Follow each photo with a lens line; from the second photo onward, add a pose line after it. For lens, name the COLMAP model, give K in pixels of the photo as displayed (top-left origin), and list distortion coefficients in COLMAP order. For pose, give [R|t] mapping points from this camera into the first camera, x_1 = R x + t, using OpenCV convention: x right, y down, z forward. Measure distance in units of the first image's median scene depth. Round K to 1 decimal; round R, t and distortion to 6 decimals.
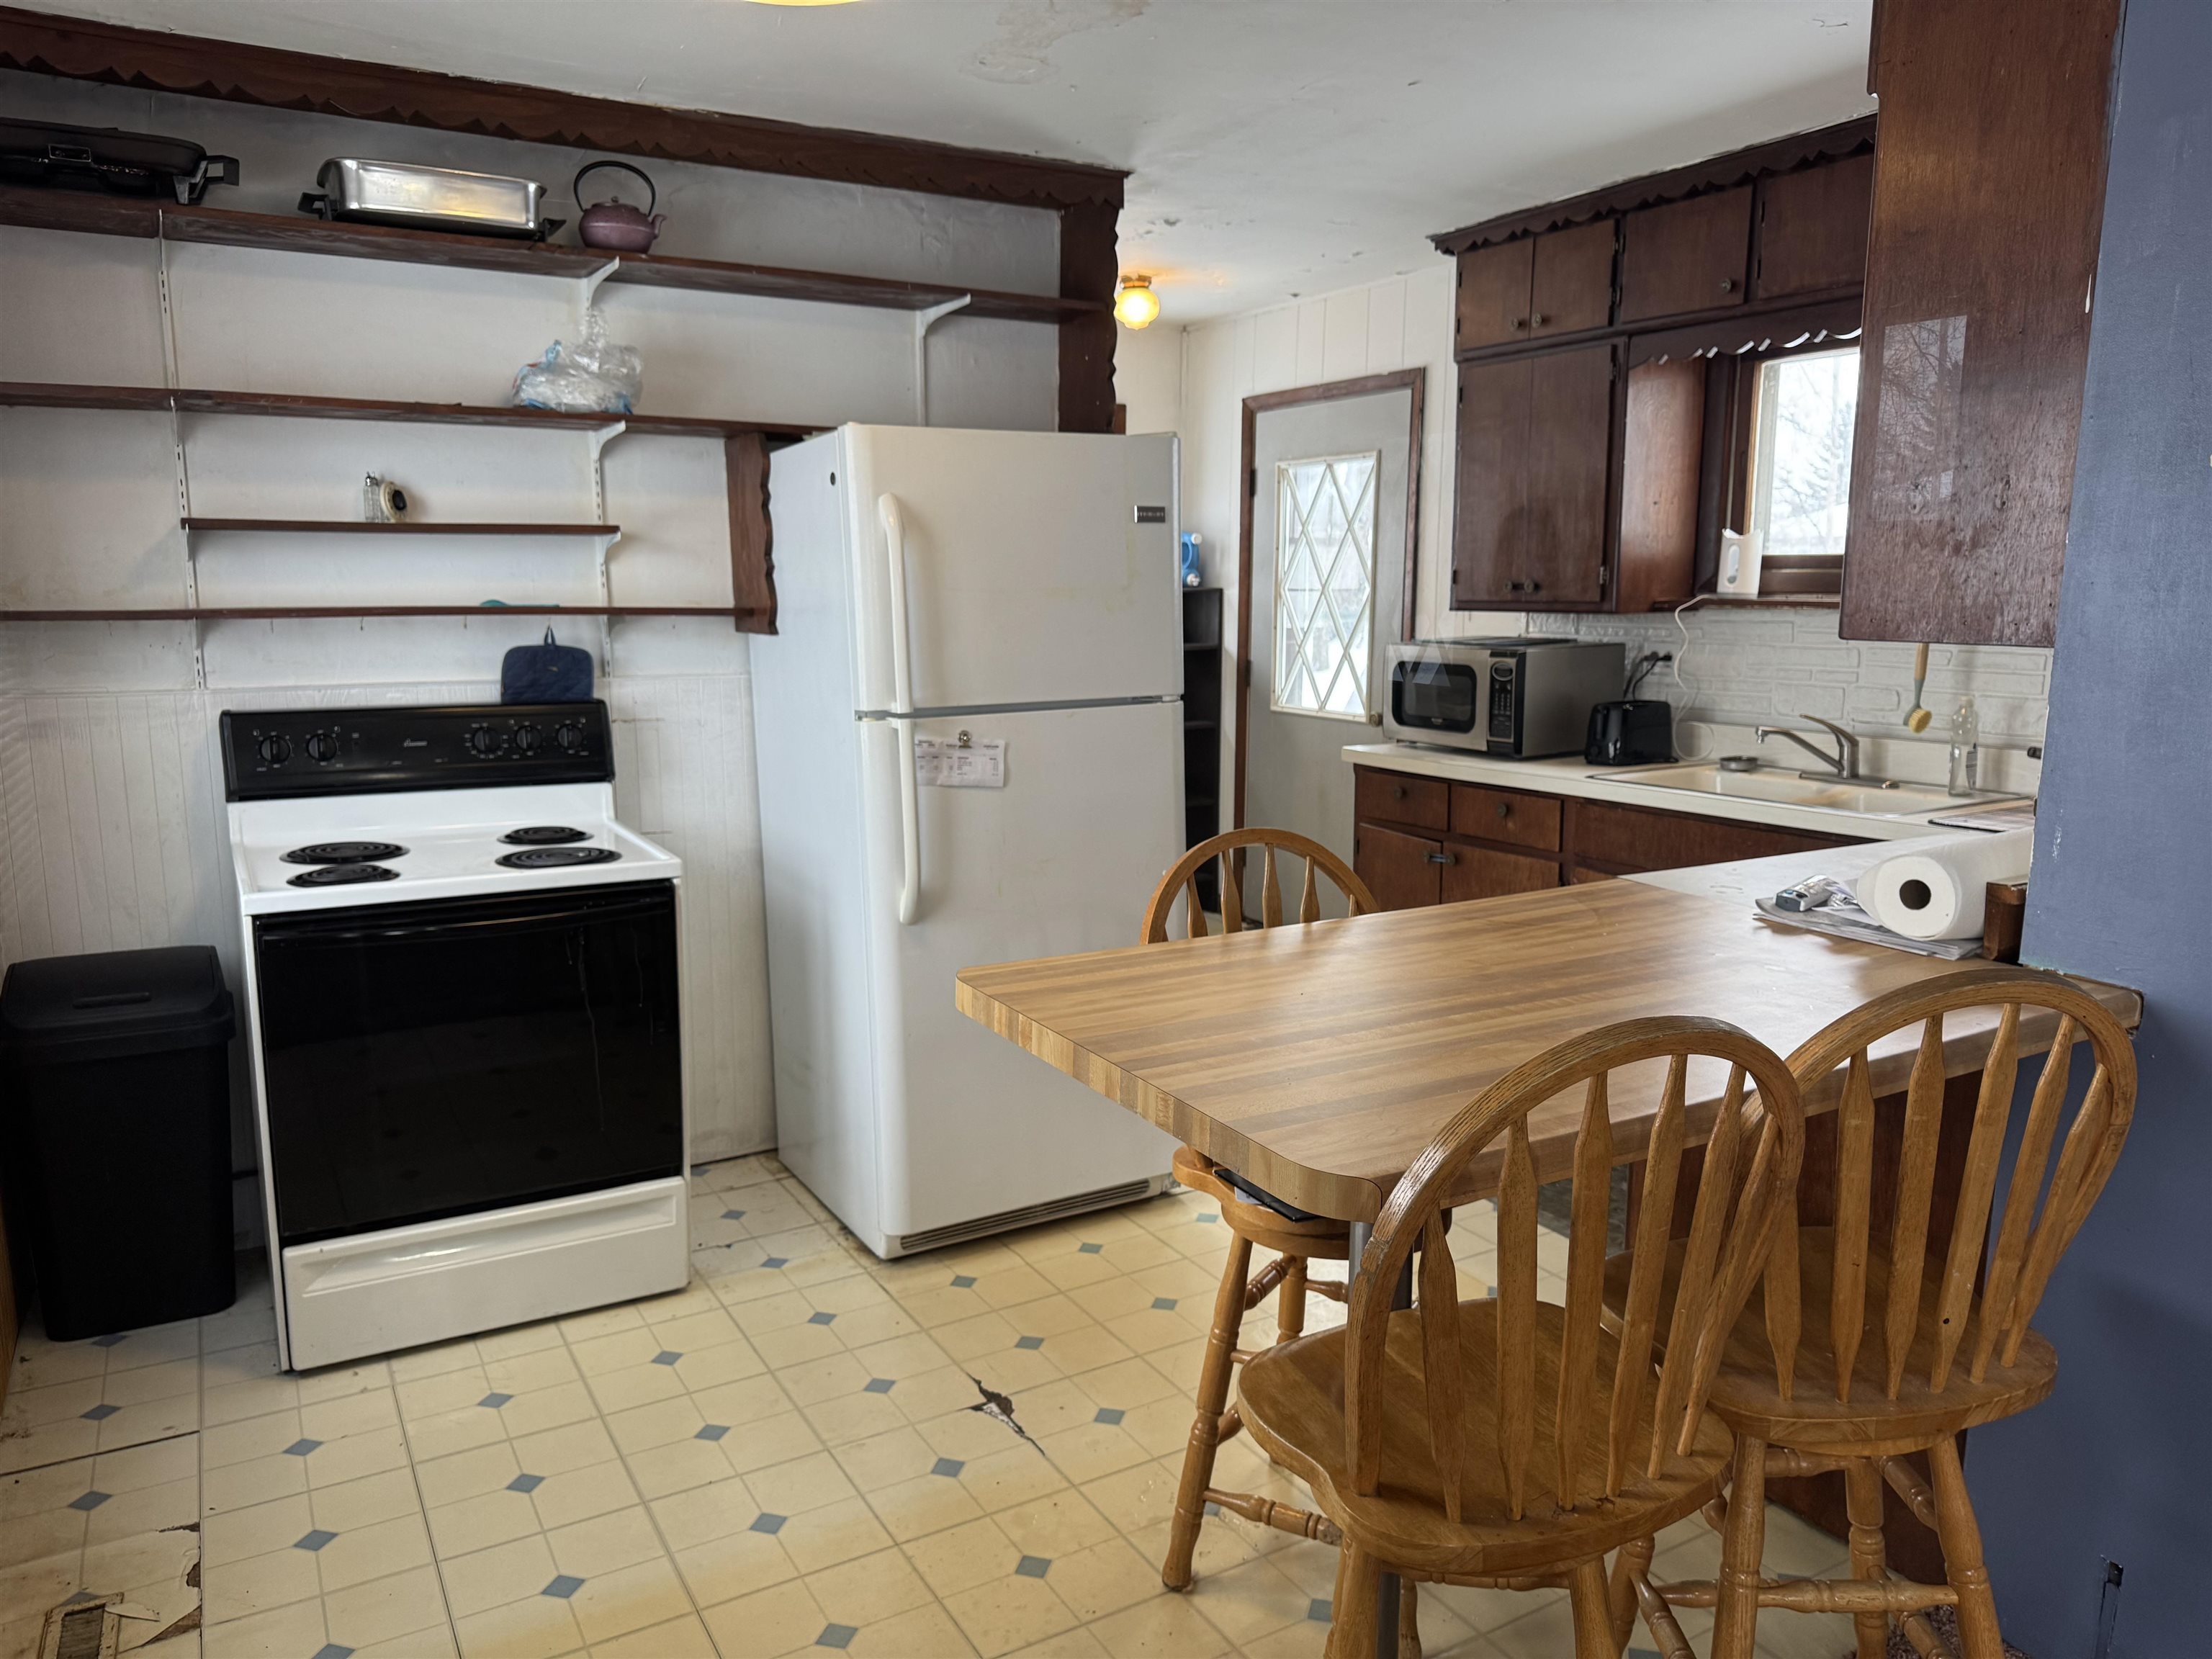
lens RADIAL K [[1561.5, 0, 1083.8], [0, 1561.5, 839.5], [0, 0, 1]] dist [0.045862, -0.056465]
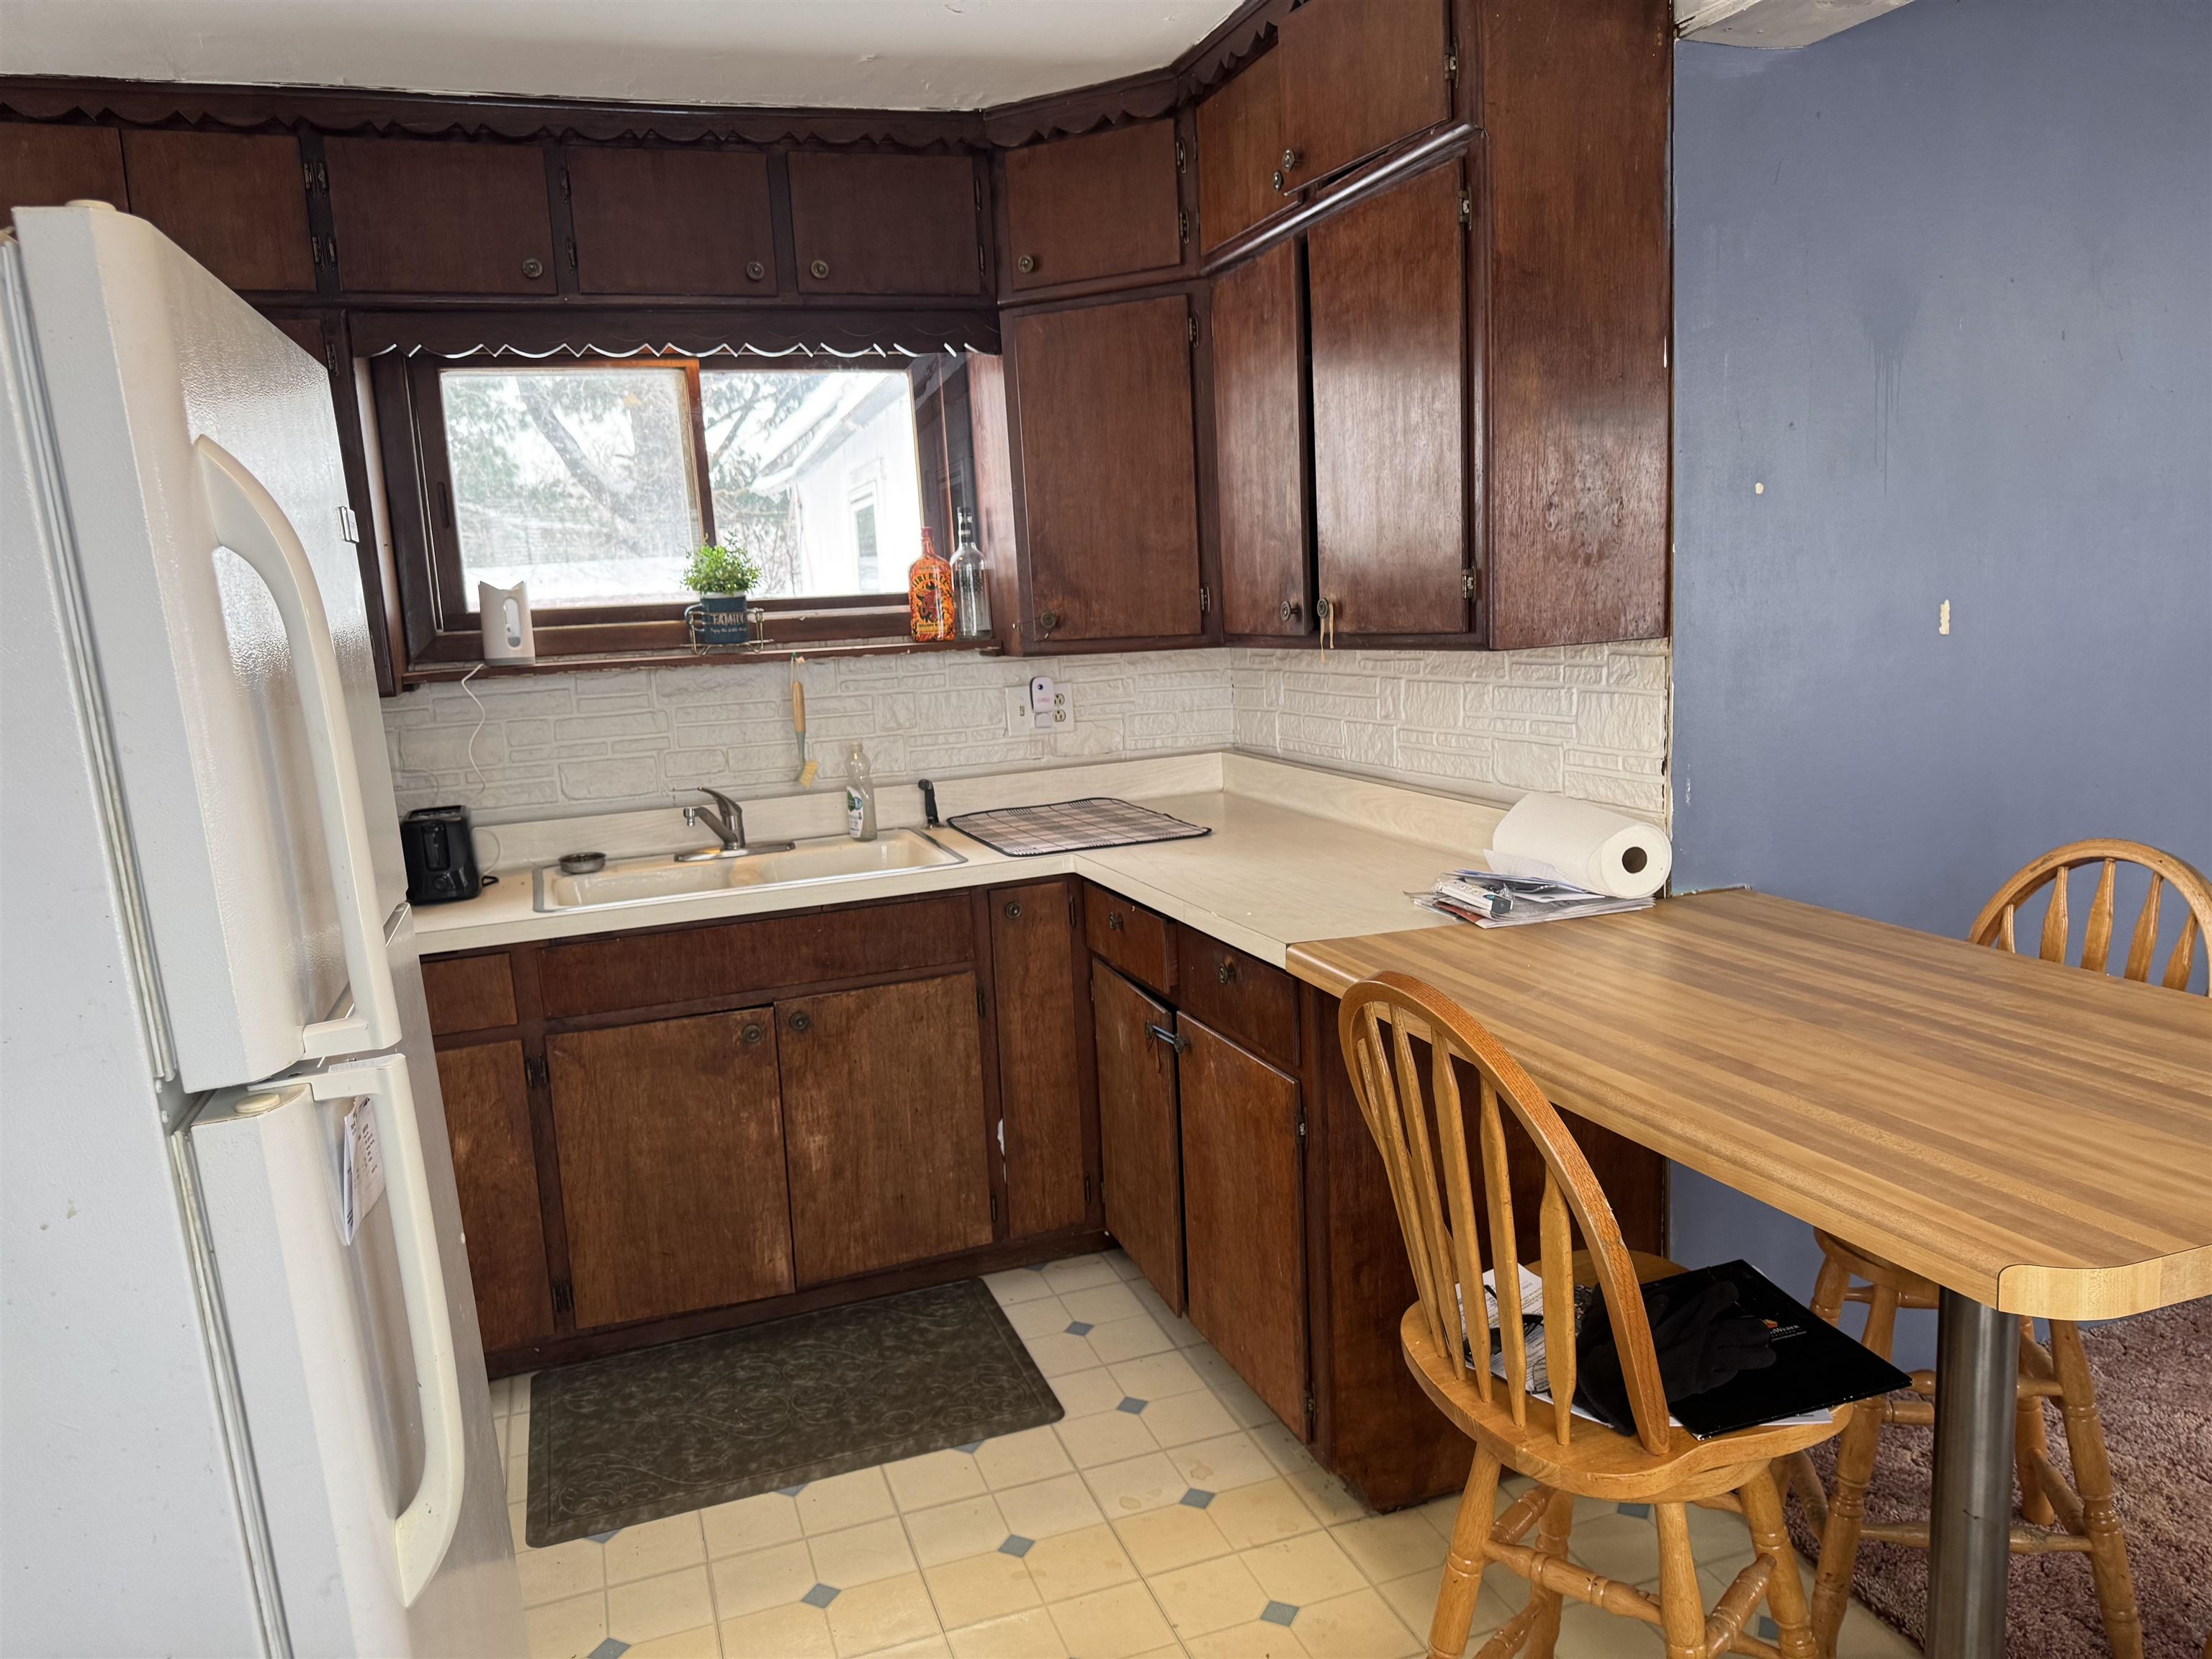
lens RADIAL K [[1547.2, 0, 1094.4], [0, 1547.2, 841.6], [0, 0, 1]] dist [0.117332, -0.187173]
pose [[0.176164, -0.163507, 0.970686, -0.454246], [0.215385, 0.968616, 0.124070, -0.143562], [-0.960508, 0.187214, 0.205852, 0.803448]]
